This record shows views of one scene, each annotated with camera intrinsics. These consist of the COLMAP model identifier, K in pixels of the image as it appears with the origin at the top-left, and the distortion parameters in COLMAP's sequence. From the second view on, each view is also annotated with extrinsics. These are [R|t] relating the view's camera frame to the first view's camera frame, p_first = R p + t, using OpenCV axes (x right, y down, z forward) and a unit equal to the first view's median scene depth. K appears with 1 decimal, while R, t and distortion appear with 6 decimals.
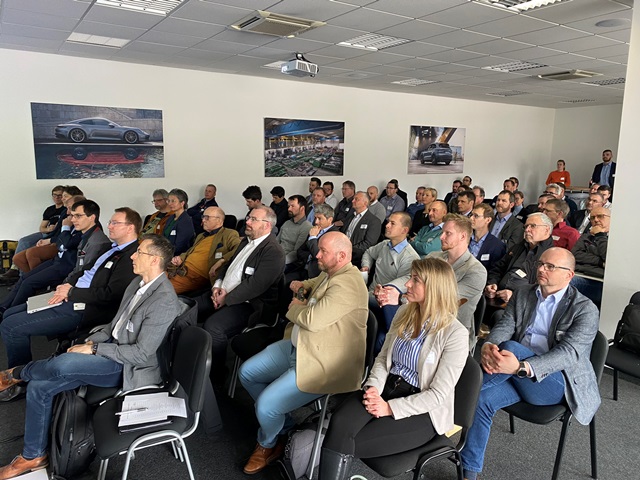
lens RADIAL K [[485.2, 0, 320.7], [0, 485.2, 233.1], [0, 0, 1]] dist [0.000779, 0.001639]
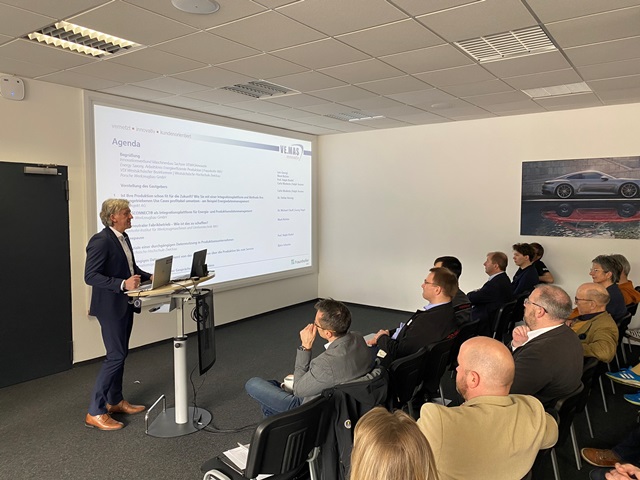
lens RADIAL K [[485.2, 0, 320.7], [0, 485.2, 233.1], [0, 0, 1]] dist [0.000779, 0.001639]
pose [[0.345424, 0.043193, -0.937452, 0.219499], [-0.147211, 0.989067, -0.008672, -0.041692], [0.926829, 0.140999, 0.348006, 0.238302]]
